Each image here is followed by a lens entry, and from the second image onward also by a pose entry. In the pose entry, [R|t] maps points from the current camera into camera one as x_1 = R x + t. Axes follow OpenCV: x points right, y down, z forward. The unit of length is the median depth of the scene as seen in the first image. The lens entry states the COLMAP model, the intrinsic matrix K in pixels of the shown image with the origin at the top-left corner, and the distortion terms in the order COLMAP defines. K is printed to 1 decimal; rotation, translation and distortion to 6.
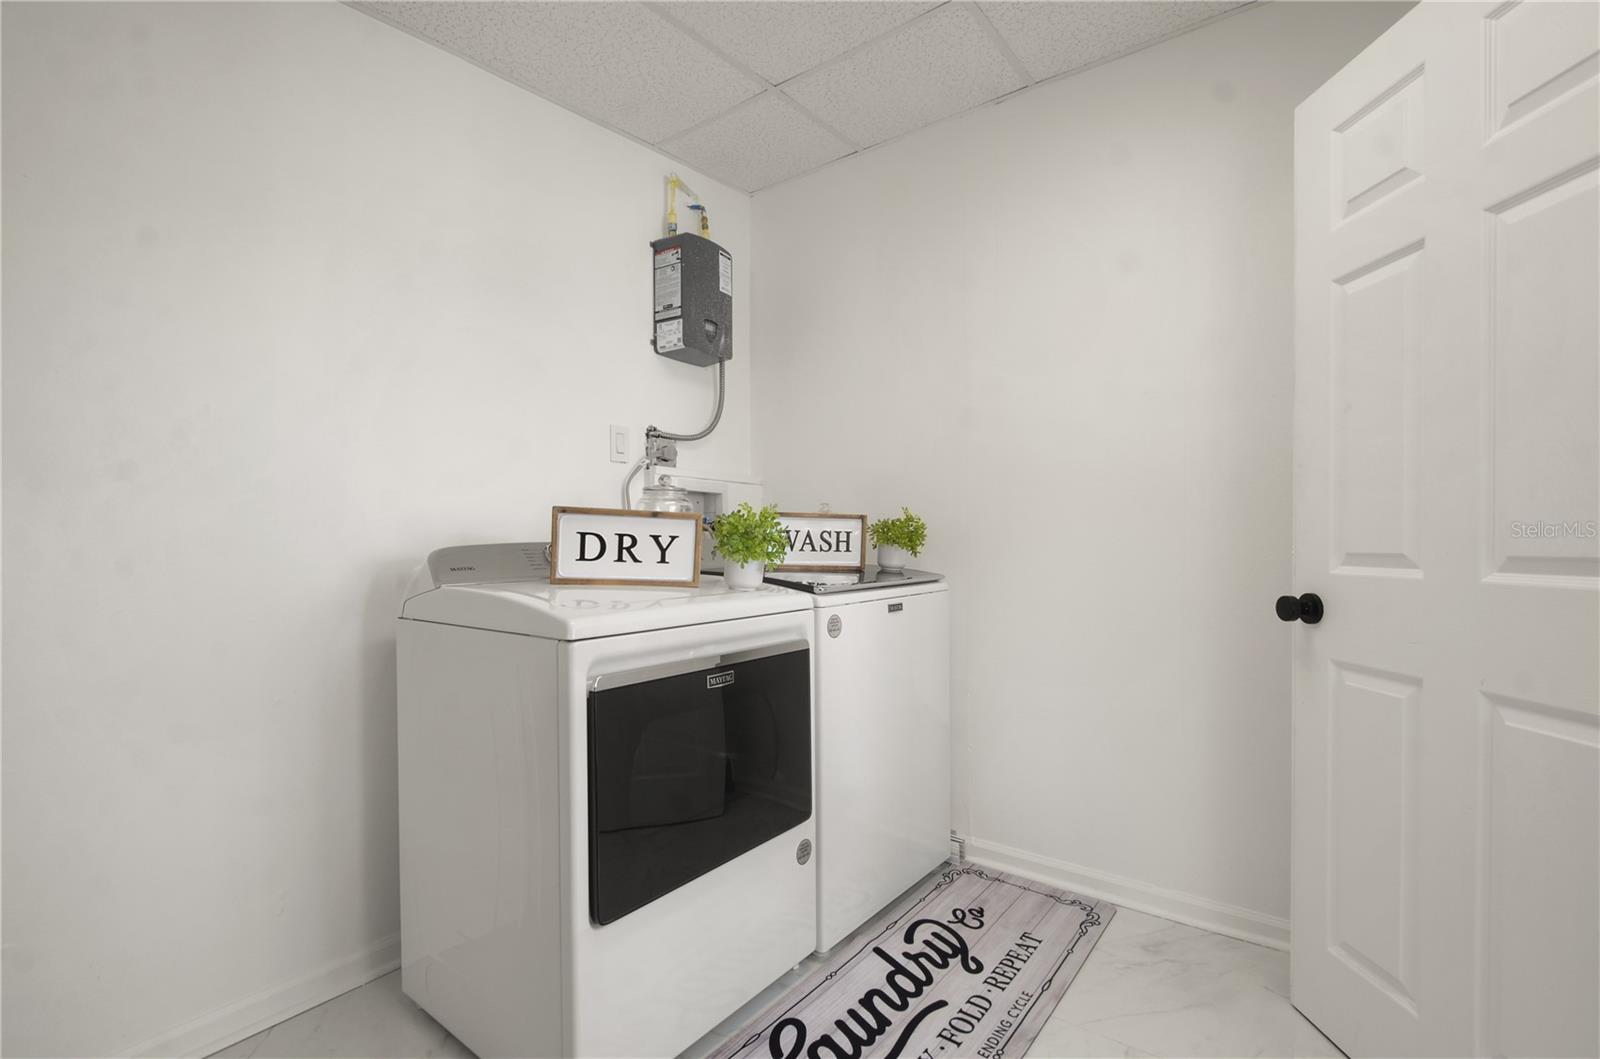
lens RADIAL K [[719.0, 0, 801.3], [0, 719.0, 546.0], [0, 0, 1]] dist [-0.000024, -0.000570]
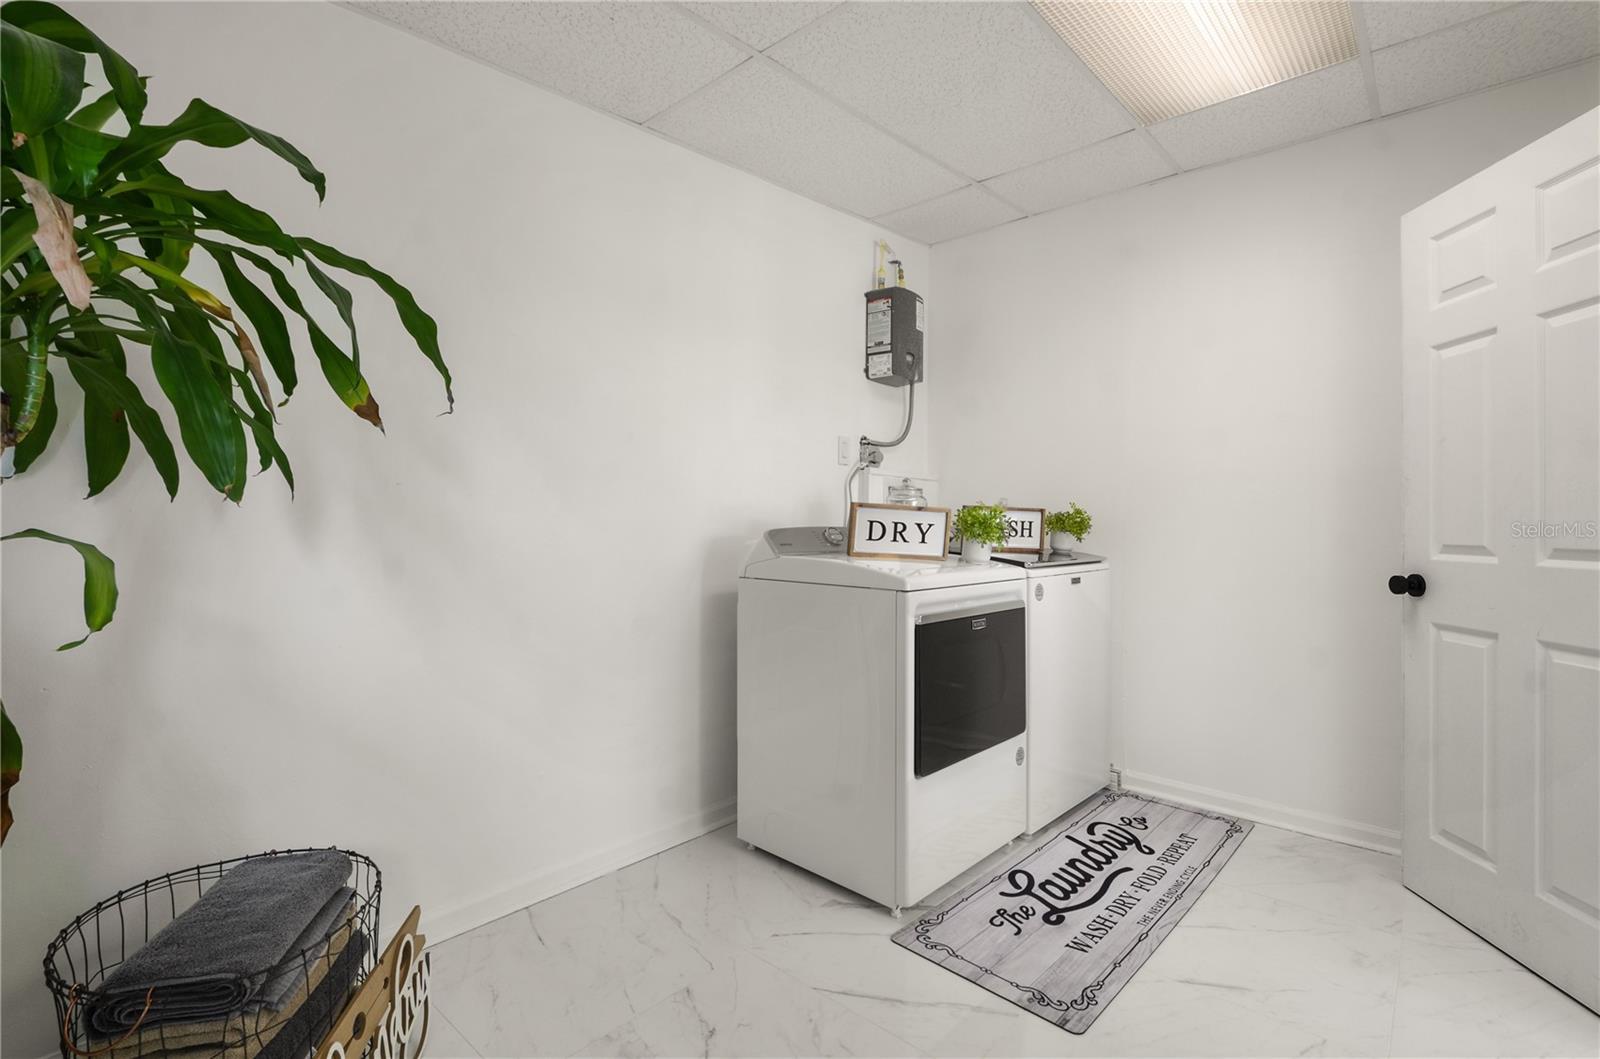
lens RADIAL K [[729.8, 0, 797.7], [0, 729.8, 508.1], [0, 0, 1]] dist [-0.003070, -0.000588]
pose [[0.995064, 0.013820, -0.098269, -0.272638], [-0.016610, 0.999480, -0.027635, -0.001134], [0.097836, 0.029131, 0.994776, -0.413734]]
